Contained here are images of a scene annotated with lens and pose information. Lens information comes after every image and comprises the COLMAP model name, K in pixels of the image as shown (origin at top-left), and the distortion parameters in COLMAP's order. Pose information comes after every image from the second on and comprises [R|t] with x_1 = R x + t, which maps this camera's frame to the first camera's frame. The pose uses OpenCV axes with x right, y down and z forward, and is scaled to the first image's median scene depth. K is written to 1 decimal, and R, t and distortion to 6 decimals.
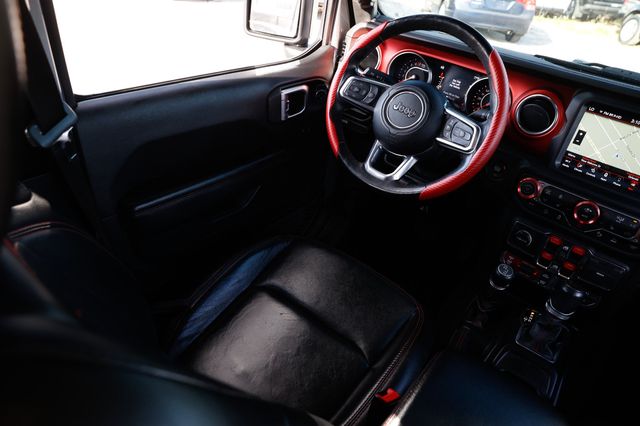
lens RADIAL K [[418.5, 0, 320.0], [0, 418.5, 213.0], [0, 0, 1]] dist [-0.000836, 0.000769]
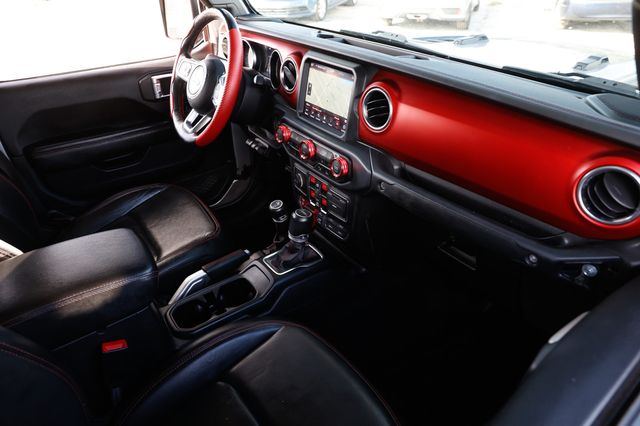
lens RADIAL K [[418.5, 0, 320.0], [0, 418.5, 213.0], [0, 0, 1]] dist [-0.000836, 0.000769]
pose [[0.957163, 0.014740, -0.289175, 0.997211], [-0.026454, 0.998978, -0.036641, 0.223437], [0.288340, 0.042721, 0.956575, -0.148131]]
